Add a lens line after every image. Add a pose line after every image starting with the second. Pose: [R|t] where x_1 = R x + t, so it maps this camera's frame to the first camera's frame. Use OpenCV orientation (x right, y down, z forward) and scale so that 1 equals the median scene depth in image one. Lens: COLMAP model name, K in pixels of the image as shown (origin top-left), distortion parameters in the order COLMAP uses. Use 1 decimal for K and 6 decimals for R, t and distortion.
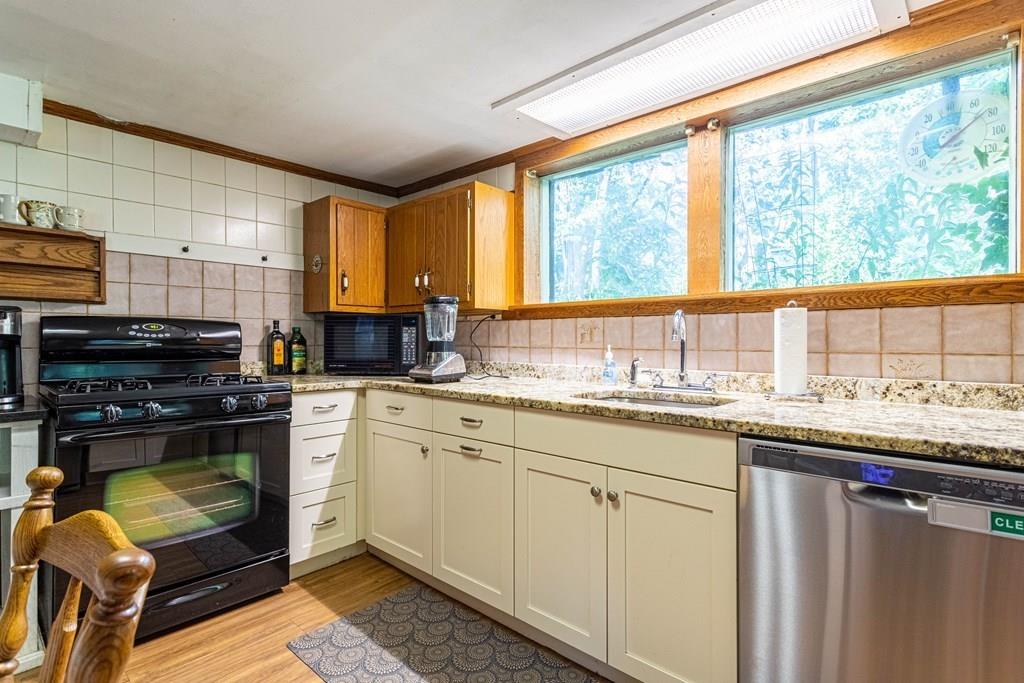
lens RADIAL K [[508.6, 0, 489.7], [0, 508.6, 337.9], [0, 0, 1]] dist [-0.000363, 0.000696]
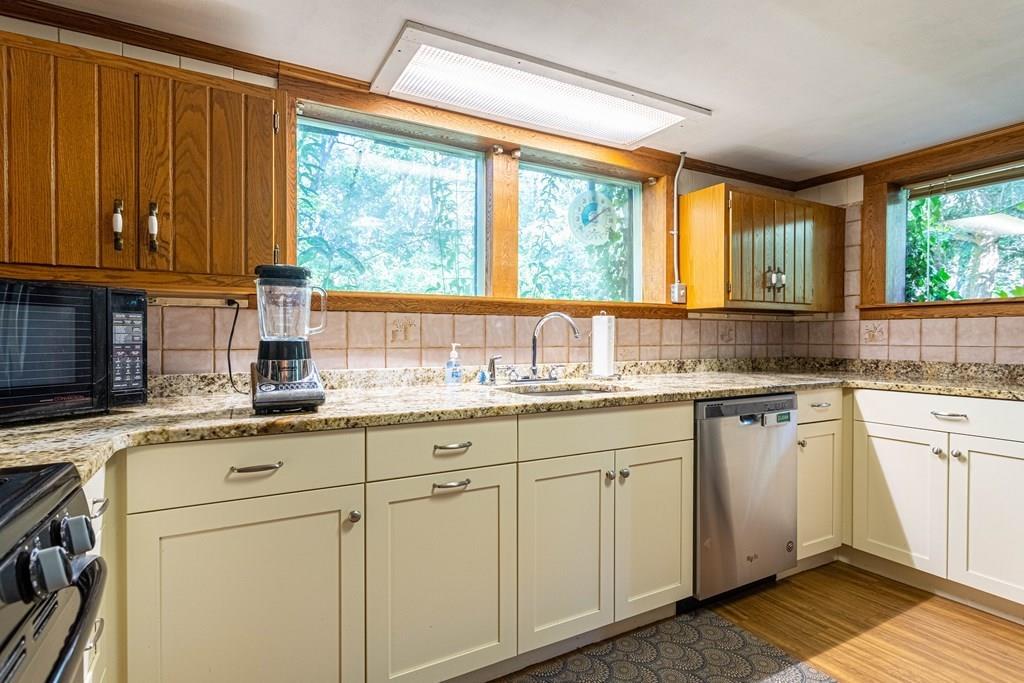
lens RADIAL K [[508.6, 0, 509.6], [0, 508.6, 342.7], [0, 0, 1]] dist [-0.000363, 0.000696]
pose [[0.304066, -0.011173, 0.952586, -0.711912], [-0.002739, 0.999917, 0.012602, -0.000178], [-0.952647, -0.006441, 0.304010, 0.682849]]
